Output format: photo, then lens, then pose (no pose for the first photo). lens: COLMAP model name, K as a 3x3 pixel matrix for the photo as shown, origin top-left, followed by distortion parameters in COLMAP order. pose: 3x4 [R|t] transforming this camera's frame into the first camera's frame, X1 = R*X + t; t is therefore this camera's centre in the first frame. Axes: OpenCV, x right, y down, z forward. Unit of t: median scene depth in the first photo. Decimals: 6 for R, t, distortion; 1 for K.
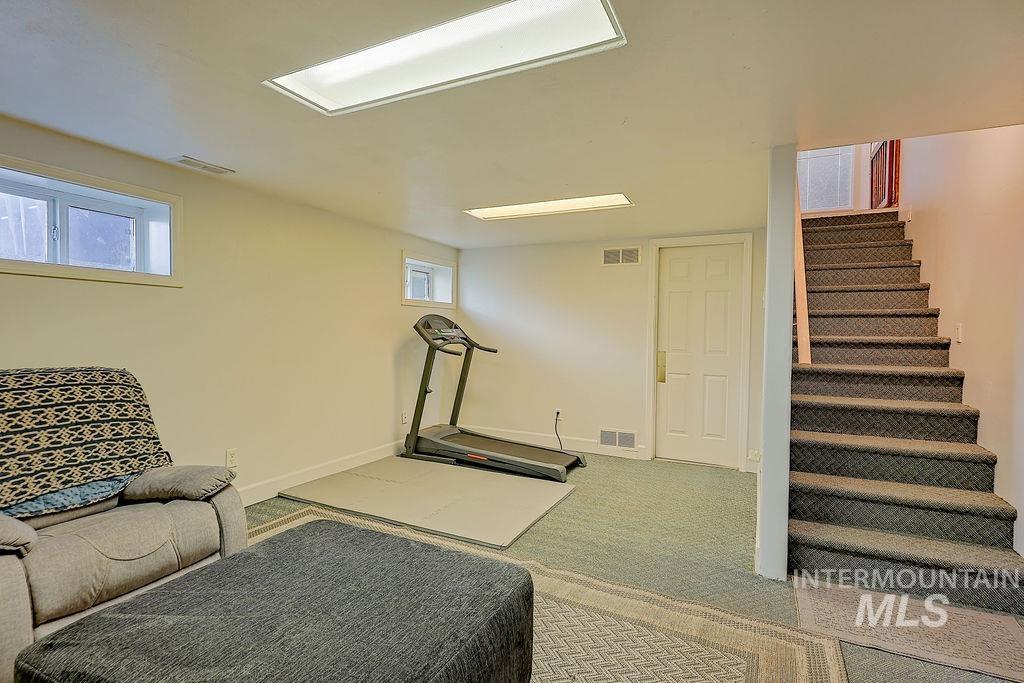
lens RADIAL K [[497.7, 0, 514.5], [0, 497.7, 343.7], [0, 0, 1]] dist [0.000275, 0.001656]
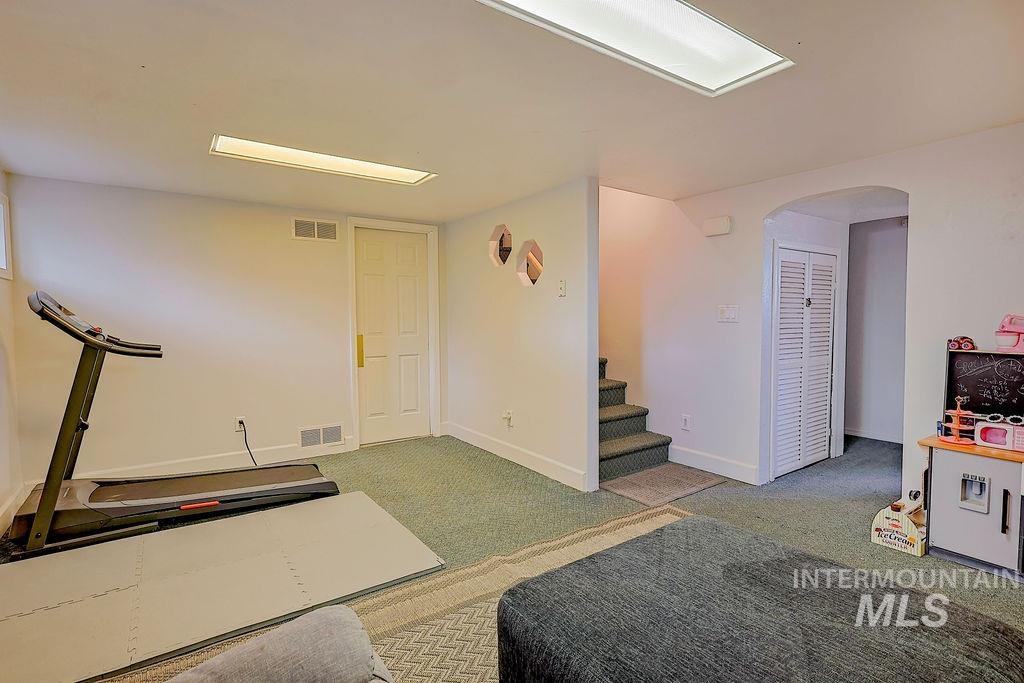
lens RADIAL K [[498.0, 0, 517.6], [0, 498.0, 339.1], [0, 0, 1]] dist [0.000068, 0.001912]
pose [[0.478991, -0.058297, 0.875882, -0.428056], [0.032918, 0.998283, 0.048443, -0.014365], [-0.877203, 0.005628, 0.480087, 0.284051]]
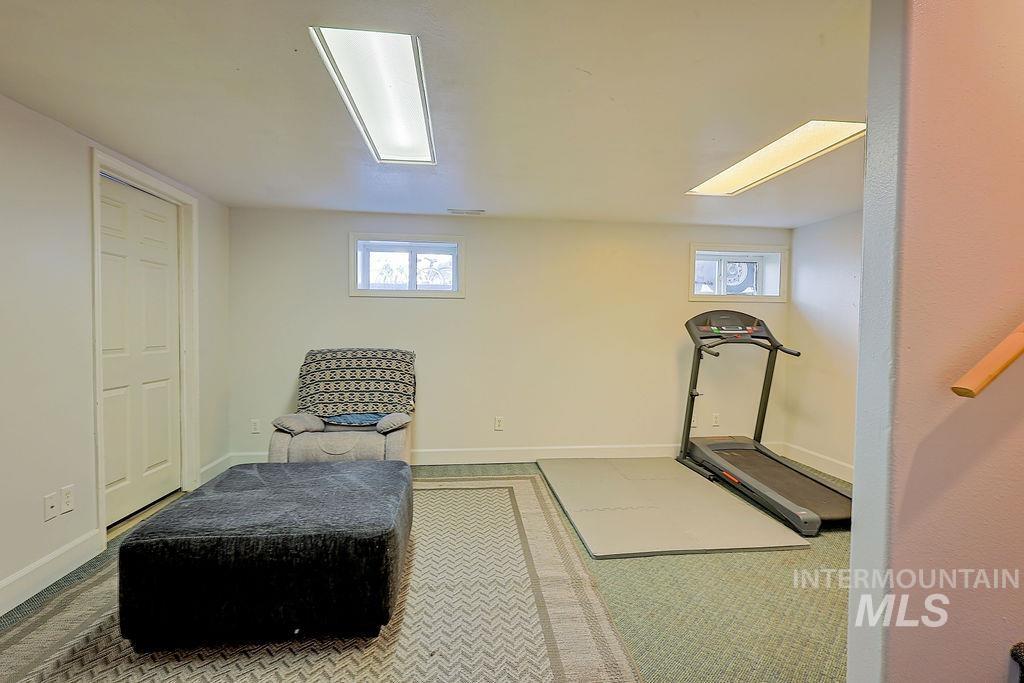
lens RADIAL K [[497.7, 0, 514.5], [0, 497.7, 343.7], [0, 0, 1]] dist [0.000275, 0.001656]
pose [[0.542699, 0.017022, -0.839754, 0.411872], [-0.022454, 0.999731, 0.005753, 0.004605], [0.839627, 0.015734, 0.542936, 0.218745]]
